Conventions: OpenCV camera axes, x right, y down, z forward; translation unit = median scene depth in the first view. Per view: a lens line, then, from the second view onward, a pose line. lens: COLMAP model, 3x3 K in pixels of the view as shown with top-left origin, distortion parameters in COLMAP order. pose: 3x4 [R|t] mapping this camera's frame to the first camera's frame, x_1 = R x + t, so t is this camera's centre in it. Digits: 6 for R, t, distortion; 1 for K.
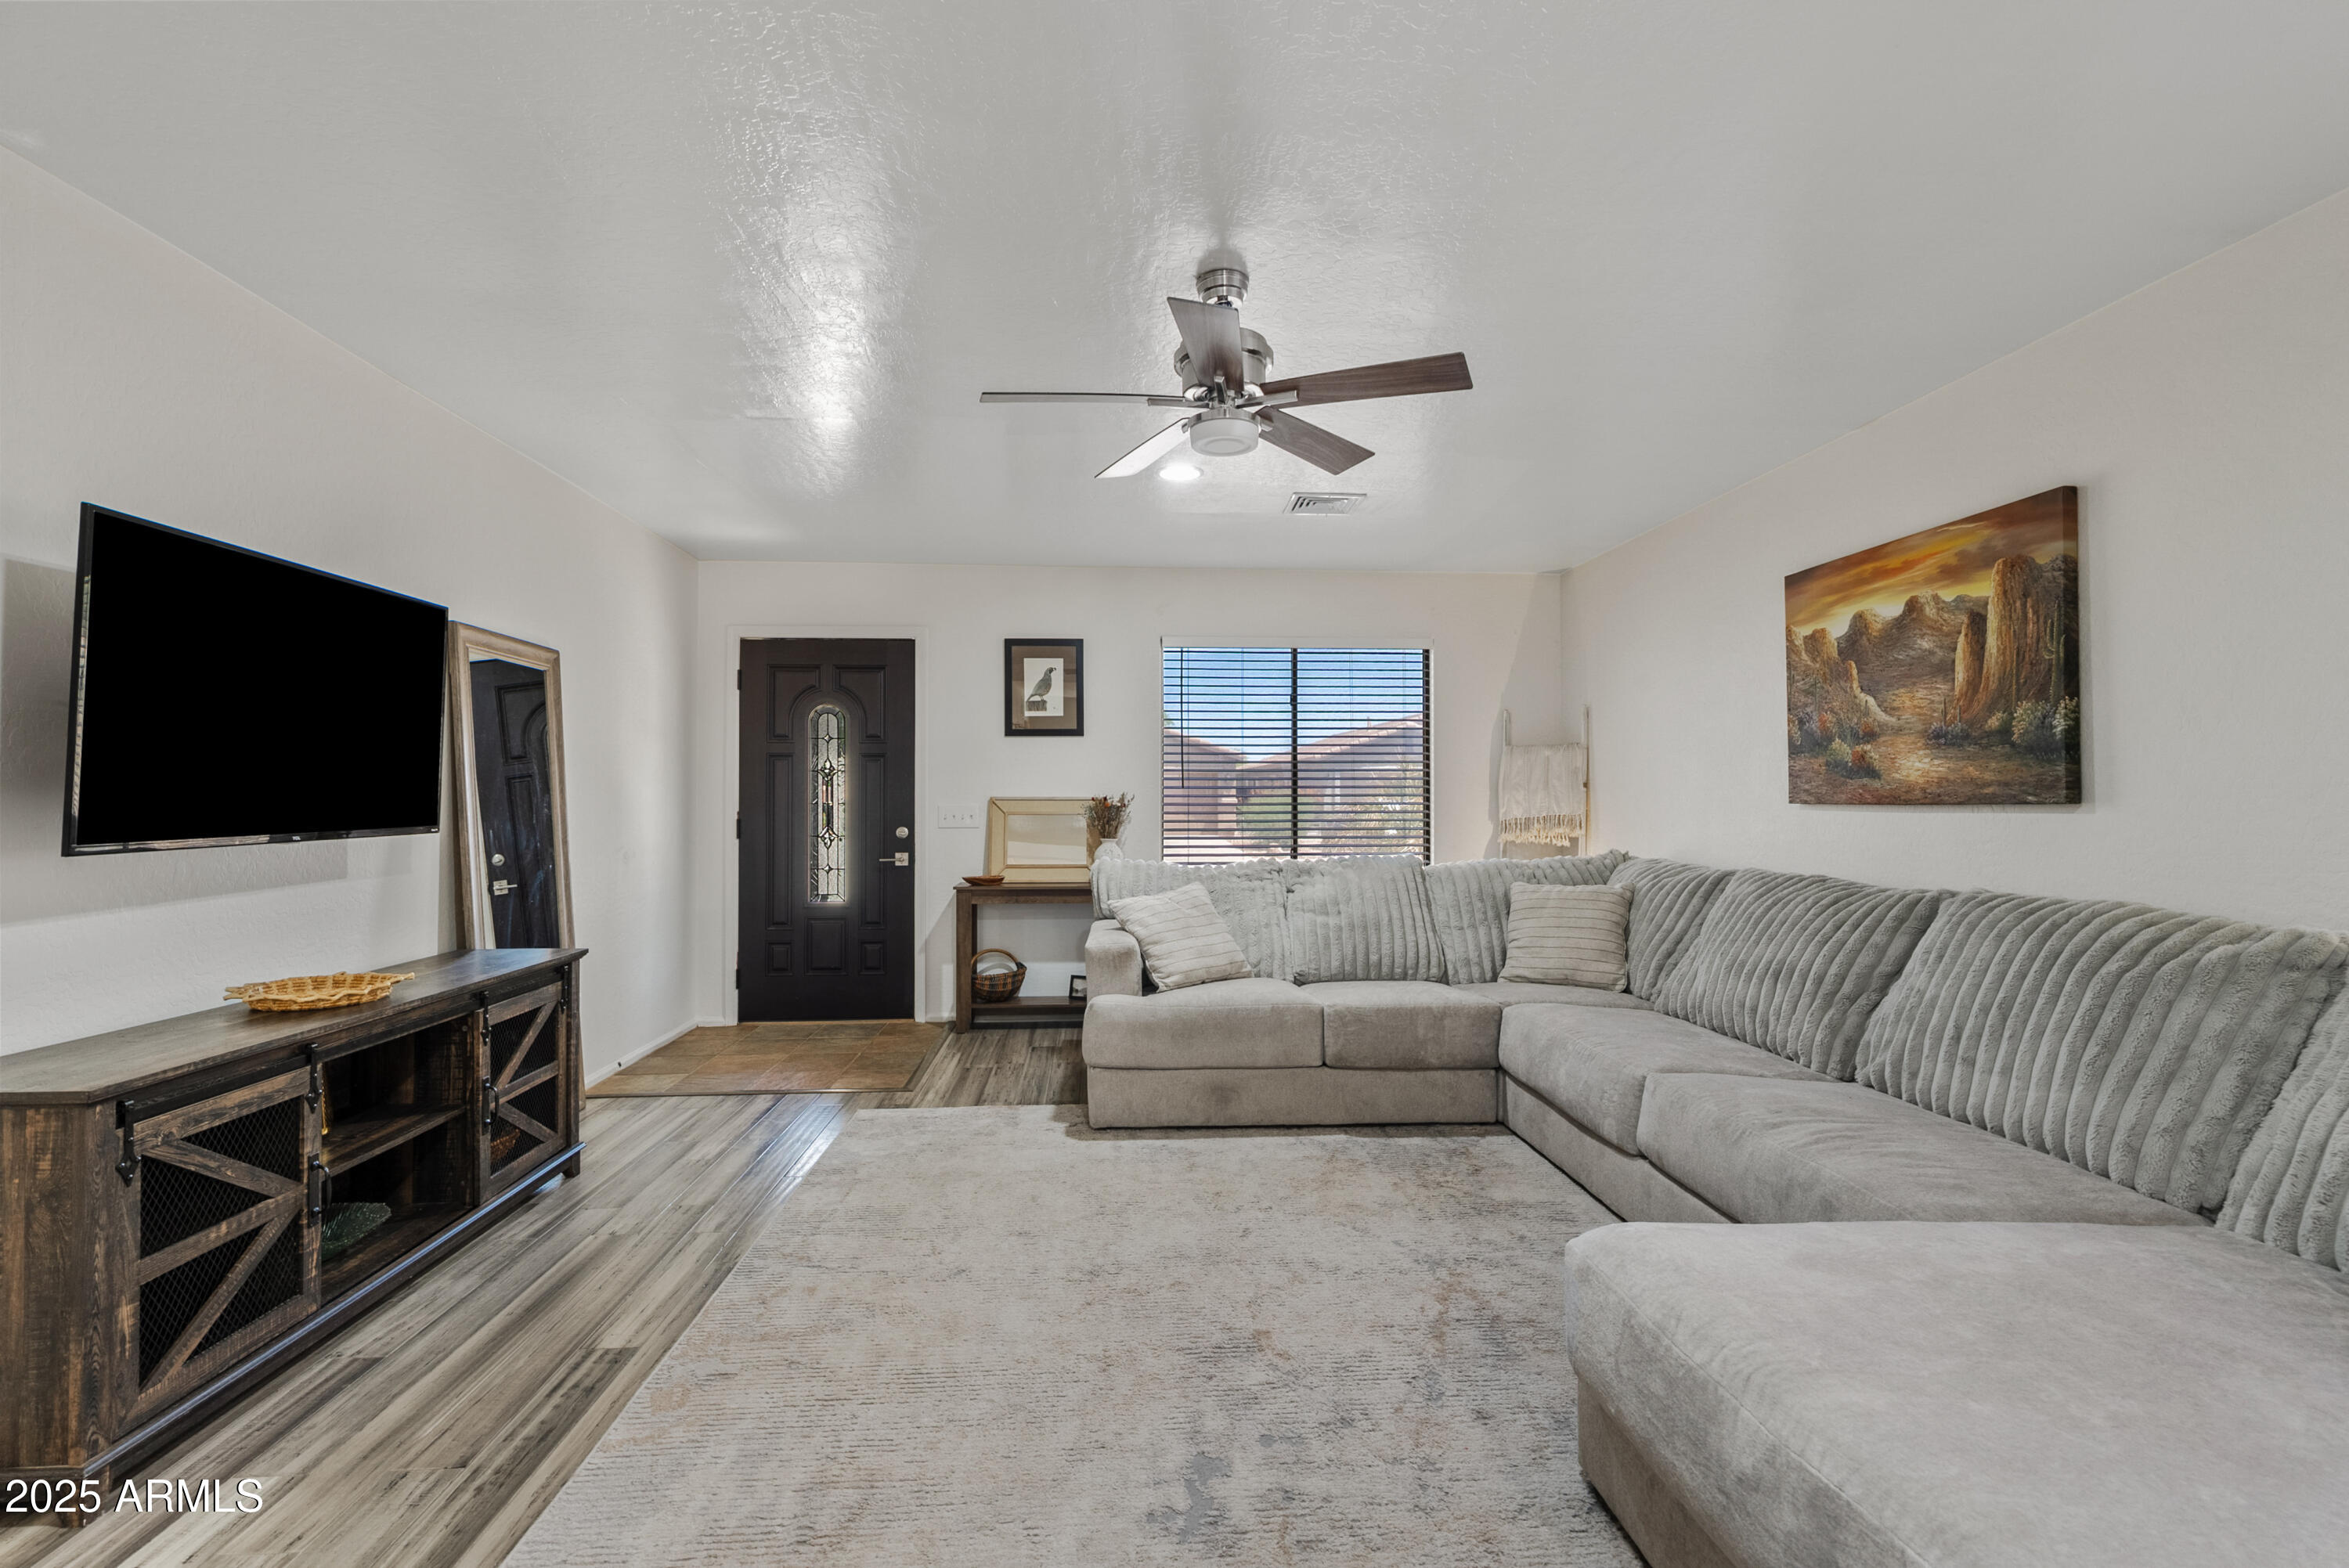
lens RADIAL K [[1077.4, 0, 1170.9], [0, 1077.4, 797.6], [0, 0, 1]] dist [0.000191, -0.000049]
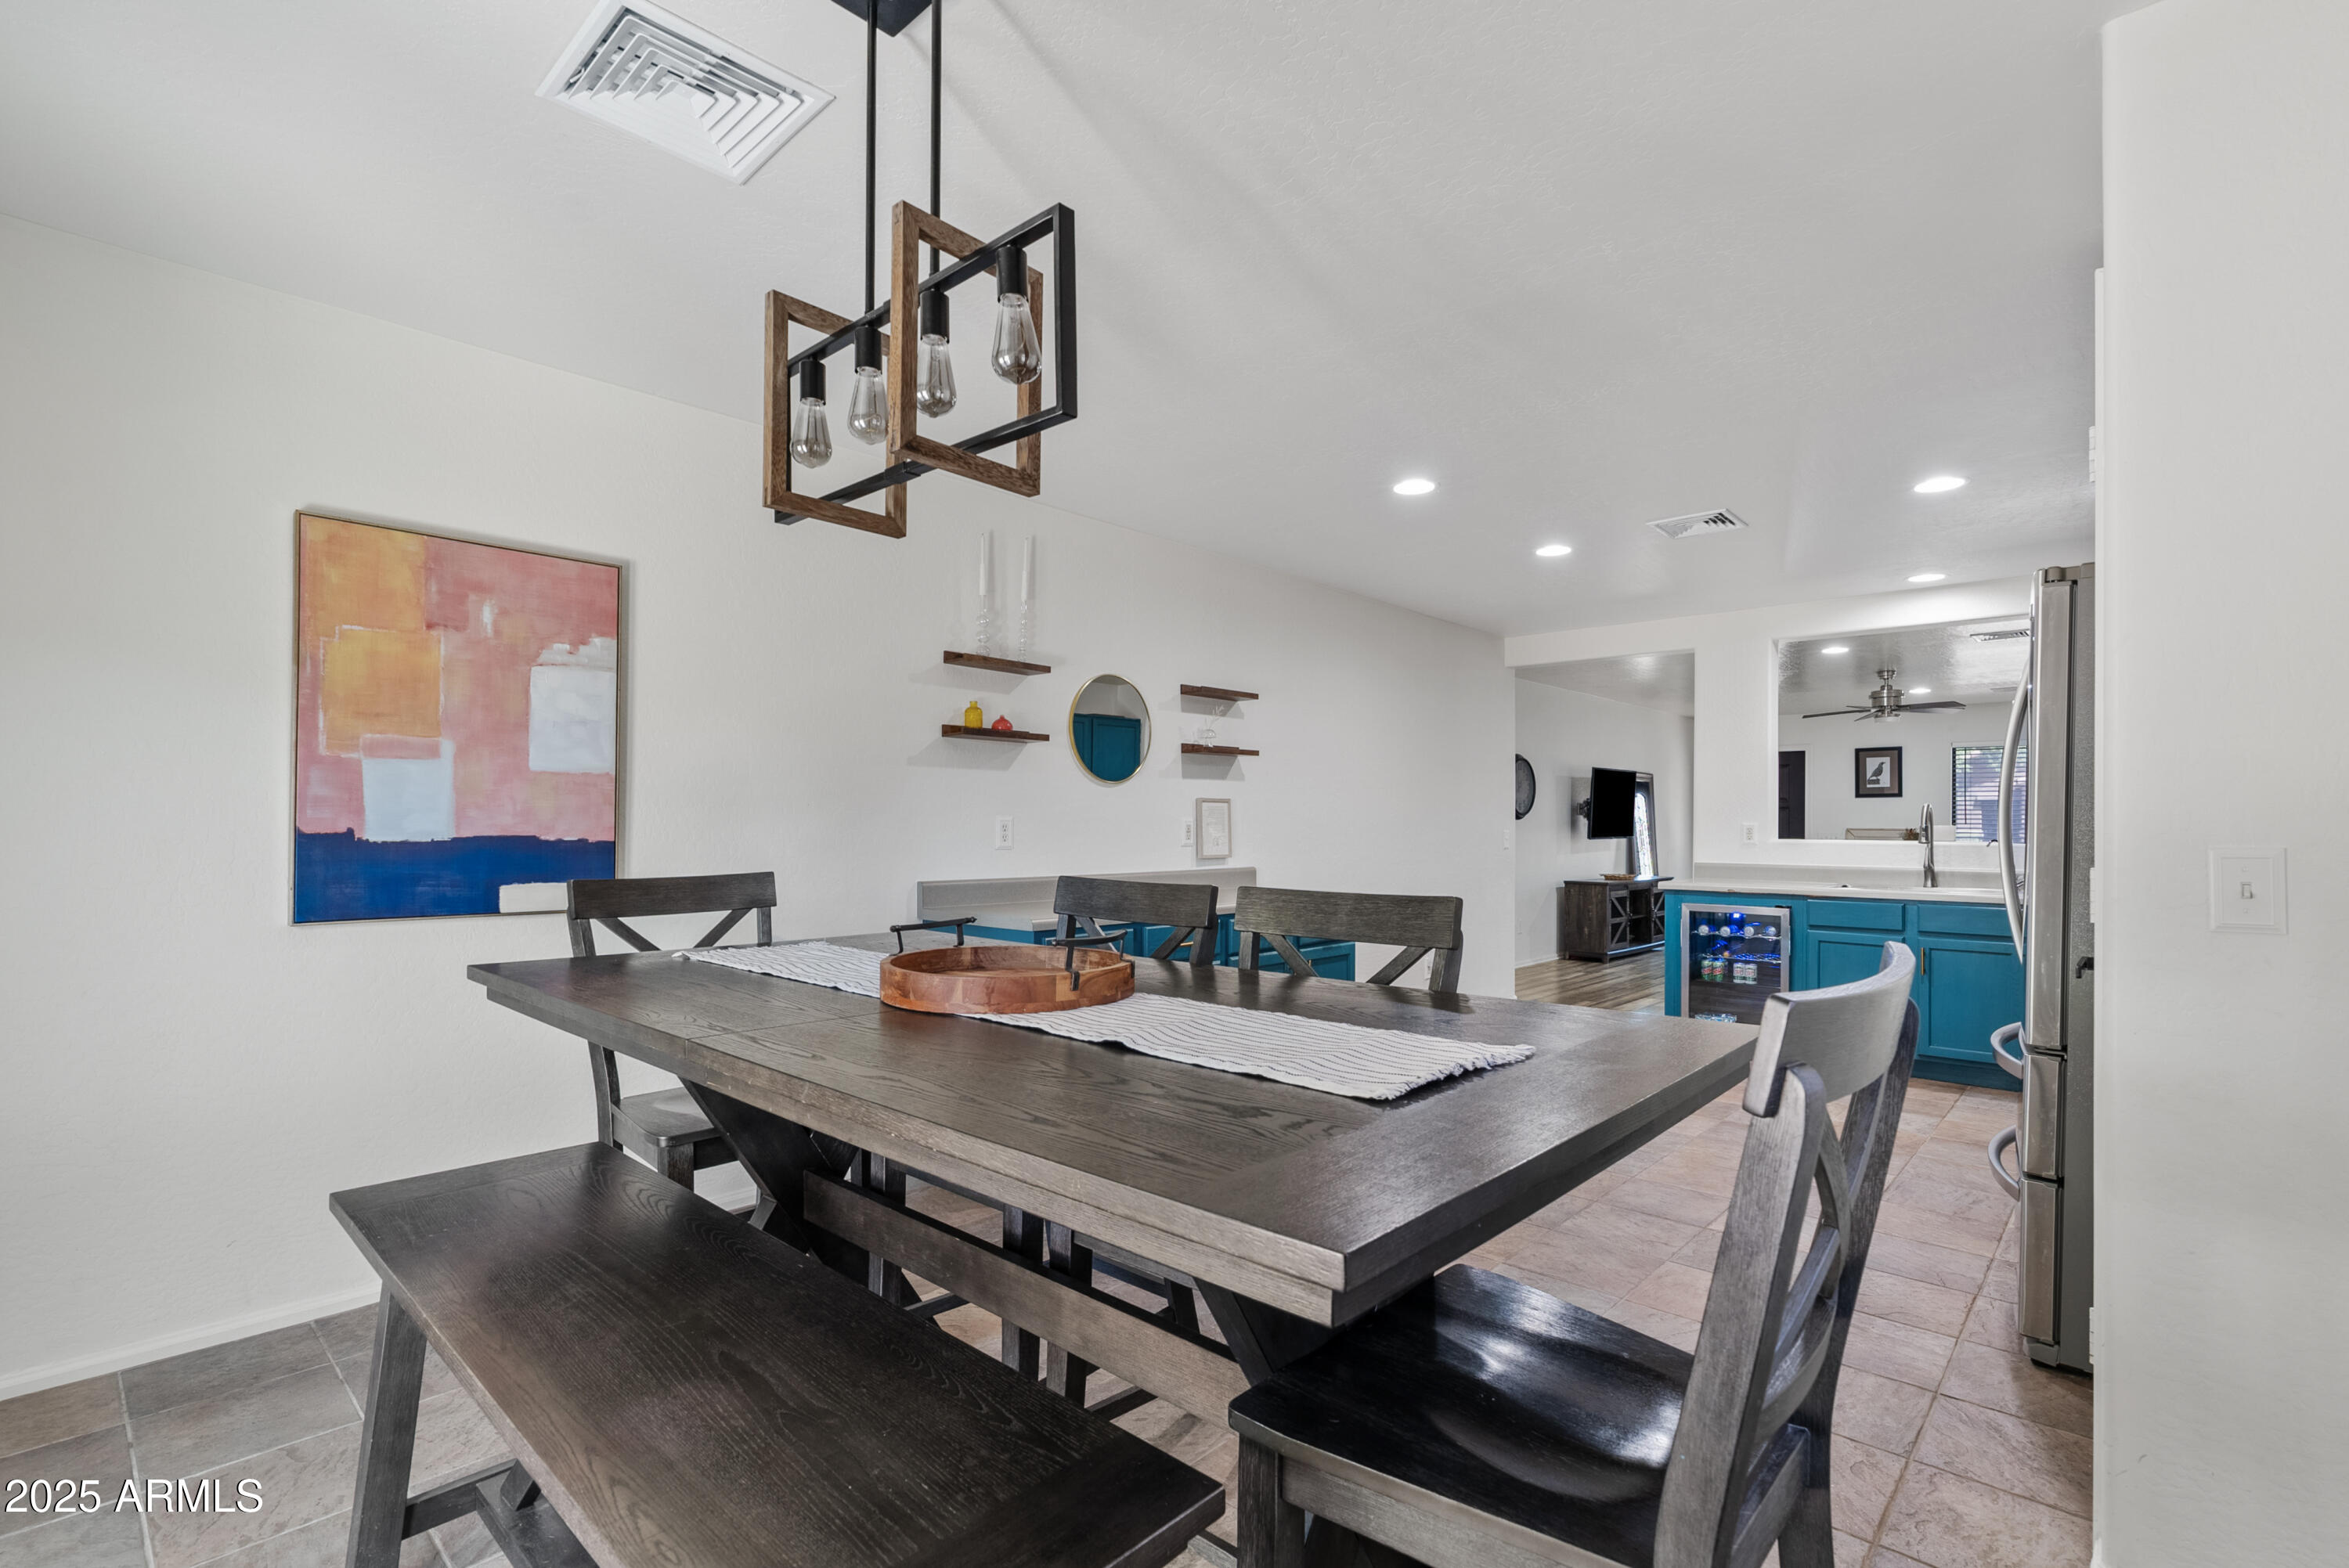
lens RADIAL K [[1077.4, 0, 1172.0], [0, 1077.4, 801.0], [0, 0, 1]] dist [0.000191, -0.000049]
pose [[0.683788, -0.004584, -0.729666, 0.571000], [-0.004536, 0.999934, -0.010533, -0.030972], [0.729666, 0.010512, 0.683723, -1.684107]]
